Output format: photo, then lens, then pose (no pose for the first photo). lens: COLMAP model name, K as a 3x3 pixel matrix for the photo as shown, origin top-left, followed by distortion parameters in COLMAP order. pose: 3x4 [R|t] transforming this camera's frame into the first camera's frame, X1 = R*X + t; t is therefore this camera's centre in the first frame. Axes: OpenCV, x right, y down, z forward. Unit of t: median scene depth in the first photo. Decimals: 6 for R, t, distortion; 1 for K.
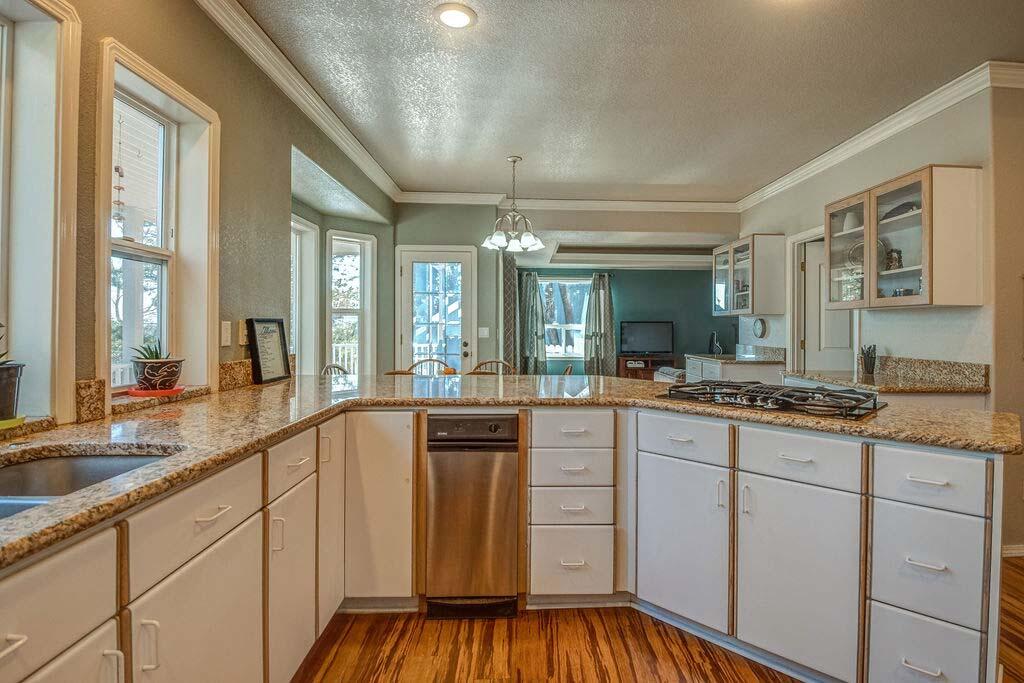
lens RADIAL K [[512.5, 0, 516.9], [0, 512.5, 328.6], [0, 0, 1]] dist [-0.000332, -0.000098]
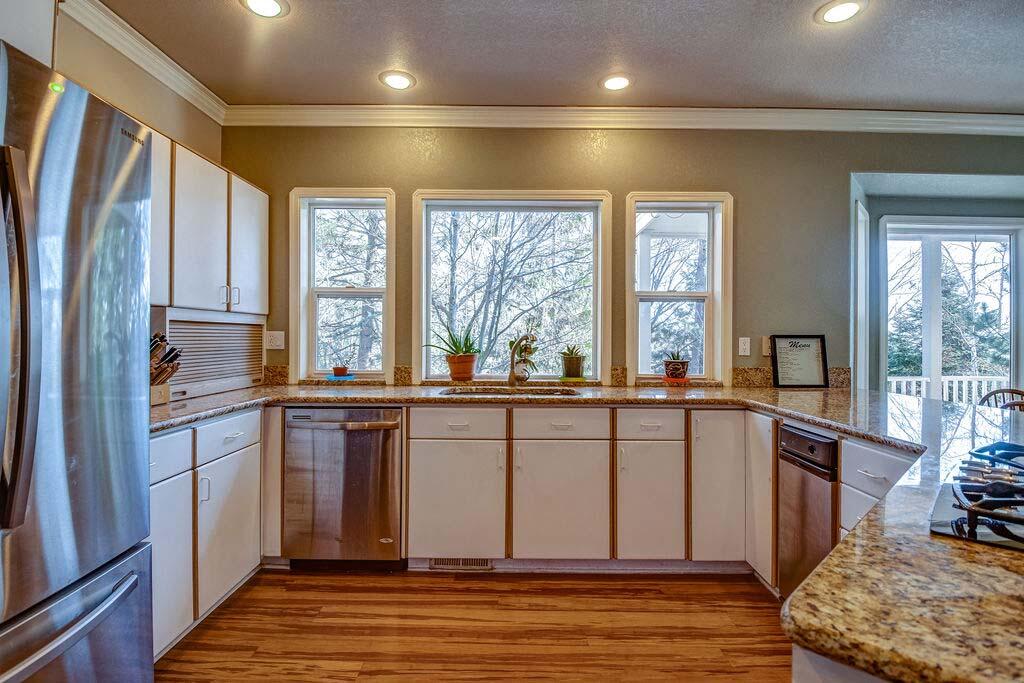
lens RADIAL K [[512.5, 0, 516.9], [0, 512.5, 328.6], [0, 0, 1]] dist [-0.000332, -0.000098]
pose [[-0.019000, -0.022624, -0.999563, 0.904248], [-0.009269, 0.999705, -0.022451, -0.001091], [0.999777, 0.008838, -0.019204, 0.462281]]
